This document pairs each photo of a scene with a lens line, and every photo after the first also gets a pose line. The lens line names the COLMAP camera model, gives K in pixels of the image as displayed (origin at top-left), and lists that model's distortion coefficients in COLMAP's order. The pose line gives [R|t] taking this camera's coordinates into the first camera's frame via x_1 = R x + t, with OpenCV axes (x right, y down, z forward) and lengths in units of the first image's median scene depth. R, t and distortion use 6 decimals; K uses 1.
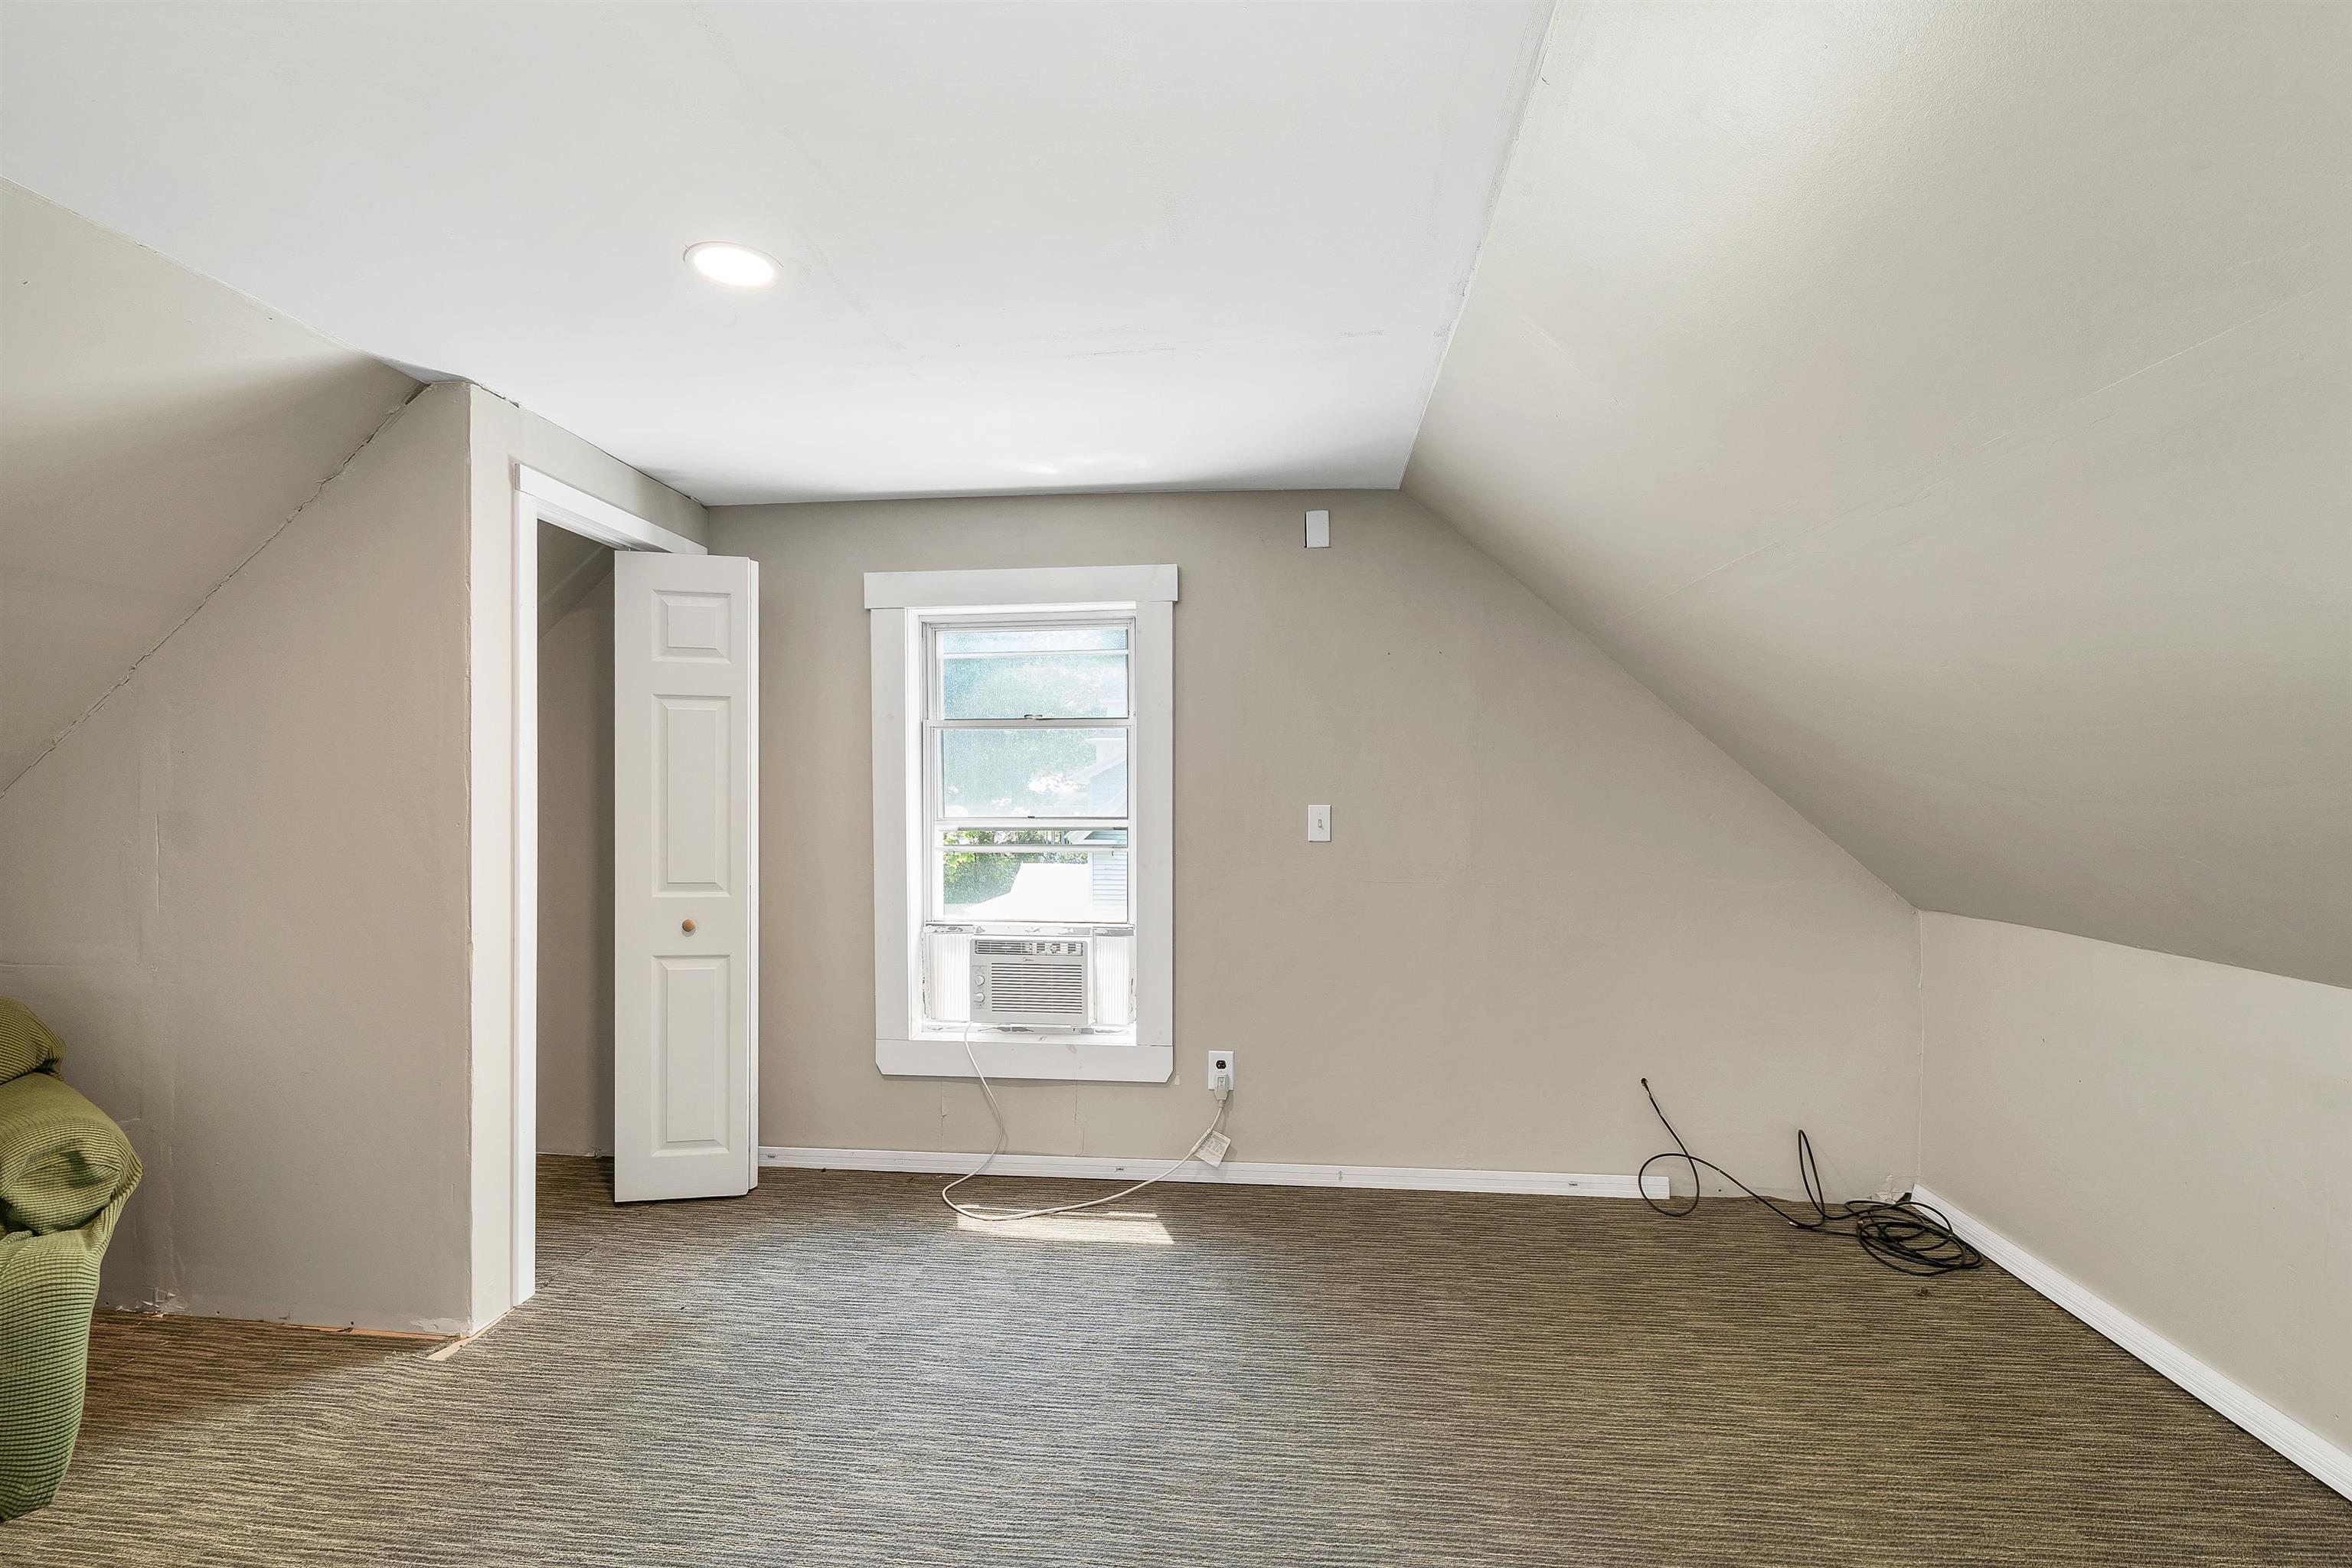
lens RADIAL K [[1027.7, 0, 1174.4], [0, 1027.7, 802.8], [0, 0, 1]] dist [-0.000431, -0.000042]
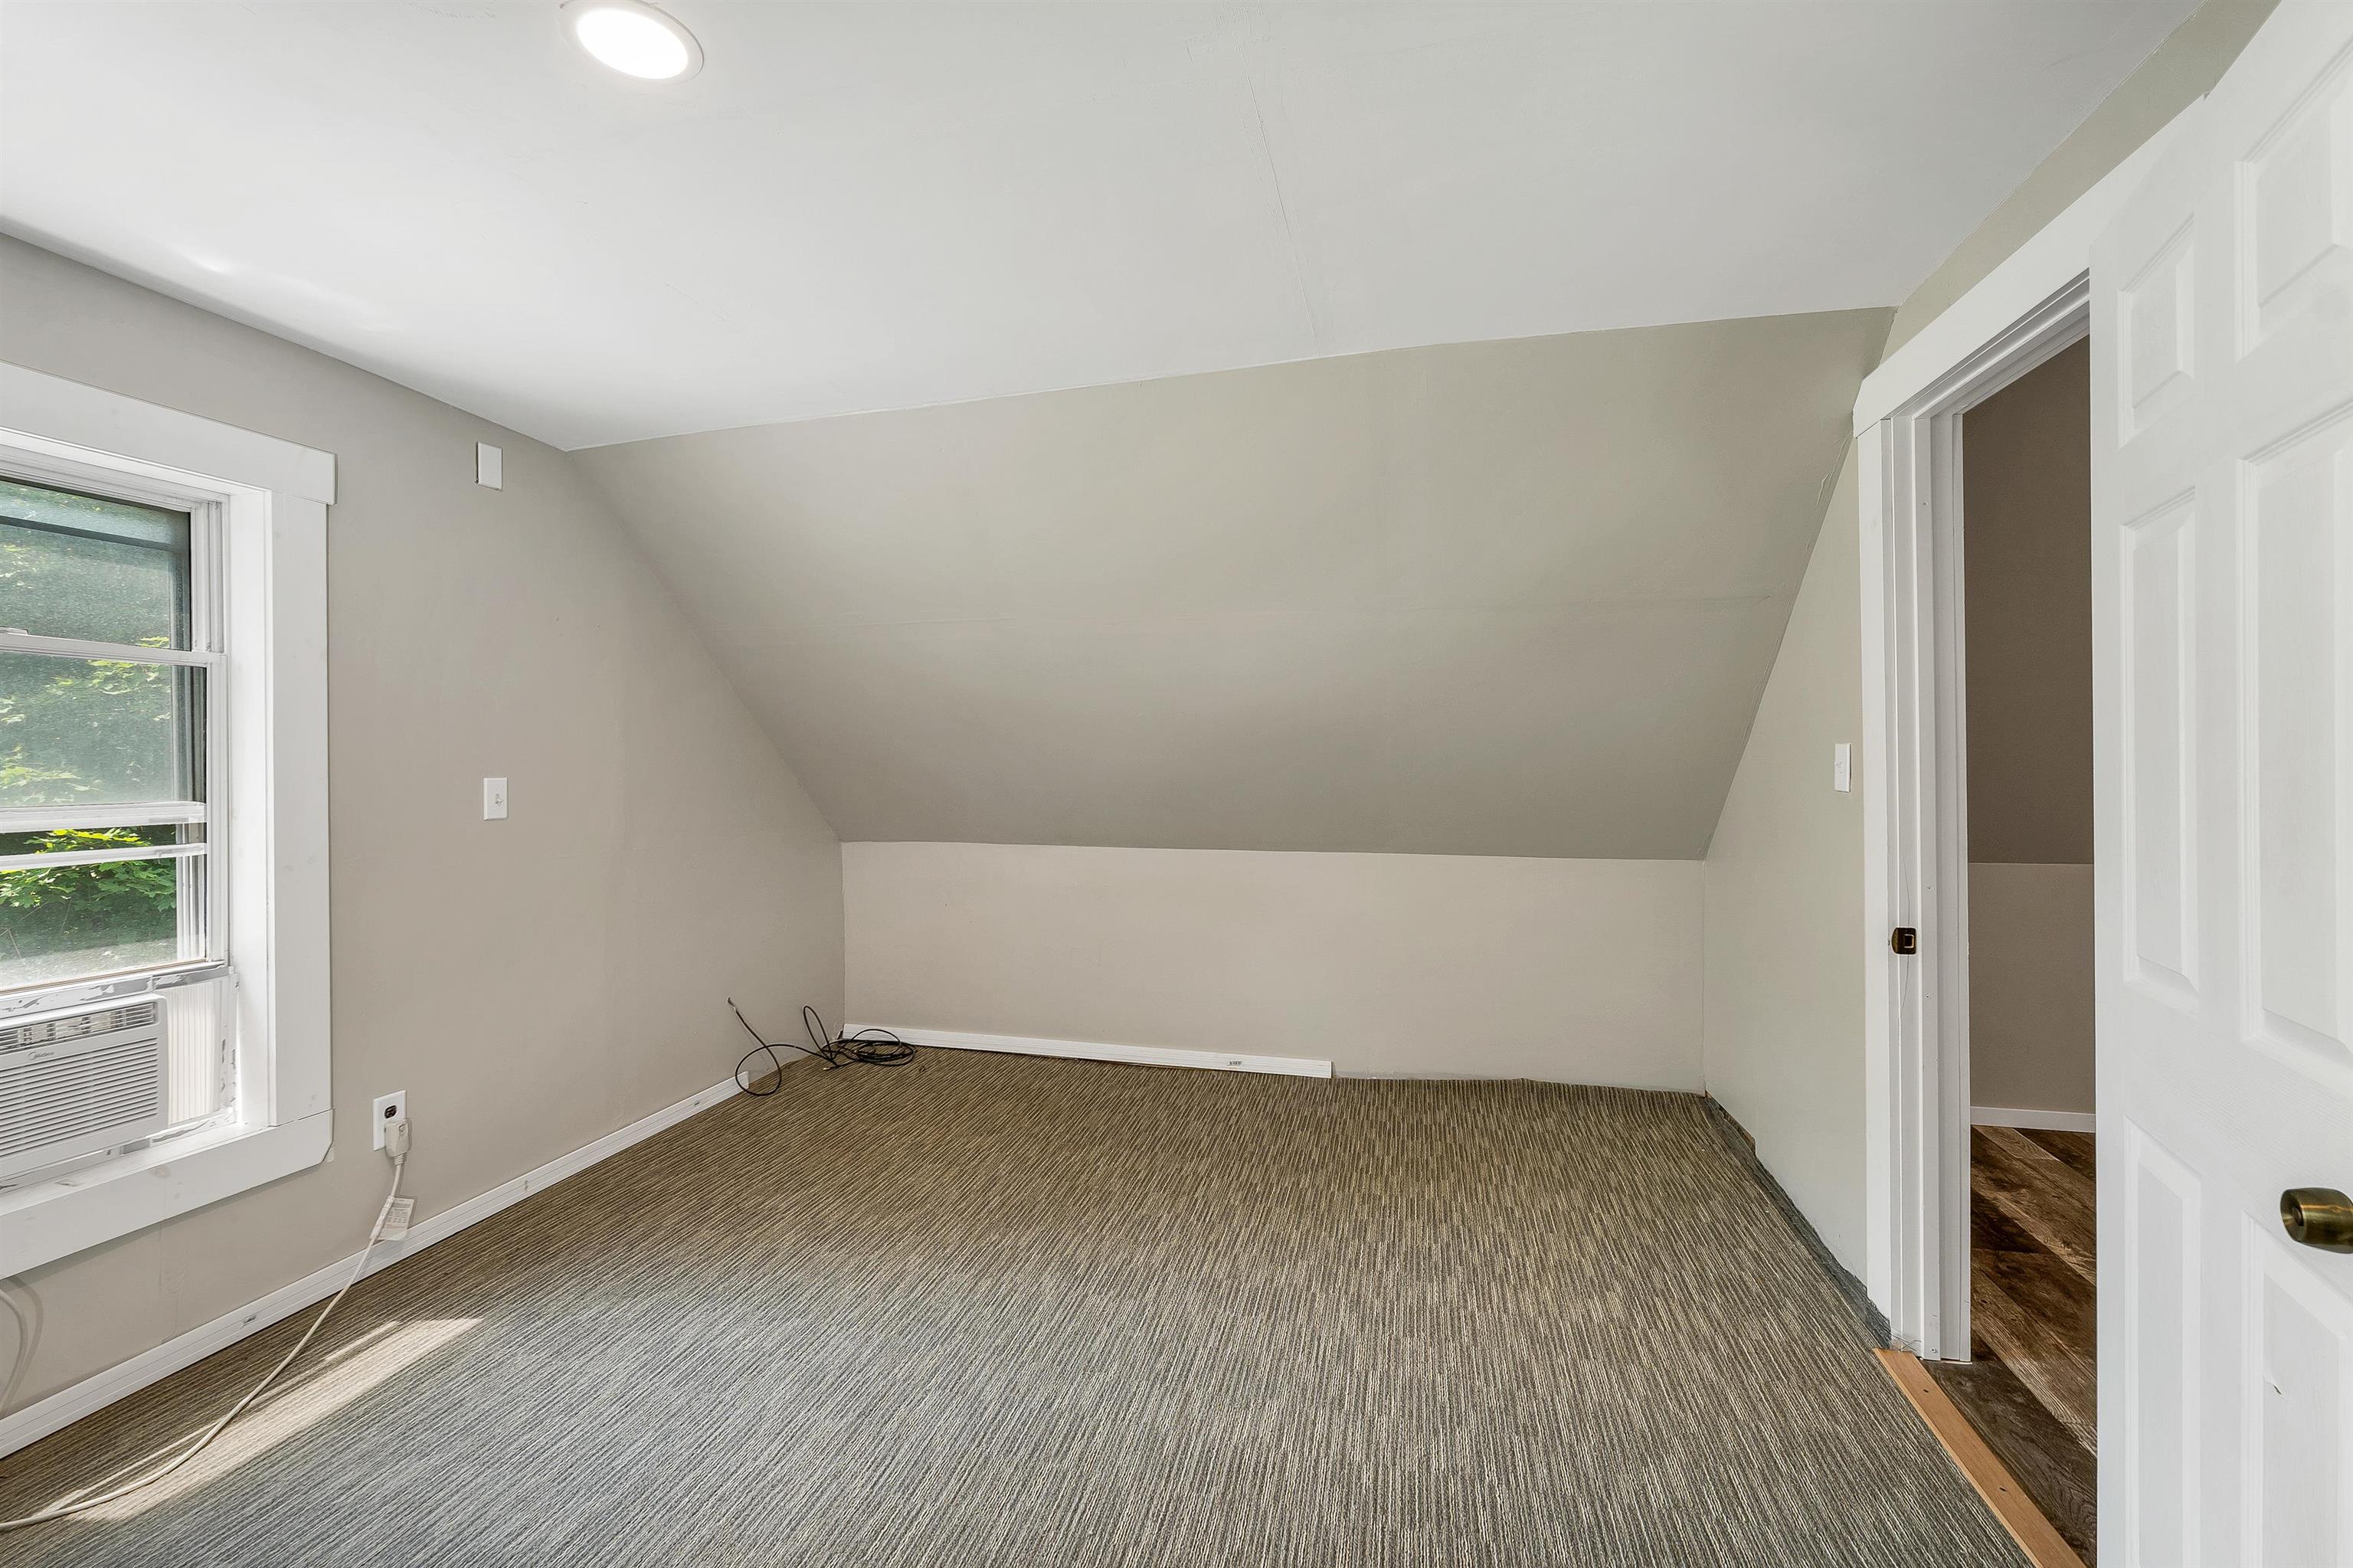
lens RADIAL K [[962.6, 0, 1172.3], [0, 962.6, 762.8], [0, 0, 1]] dist [0.000373, -0.000071]
pose [[0.148285, 0.002306, 0.988942, -0.636268], [0.010845, 0.999933, -0.003958, -0.001419], [-0.988885, 0.011312, 0.148250, 0.323391]]
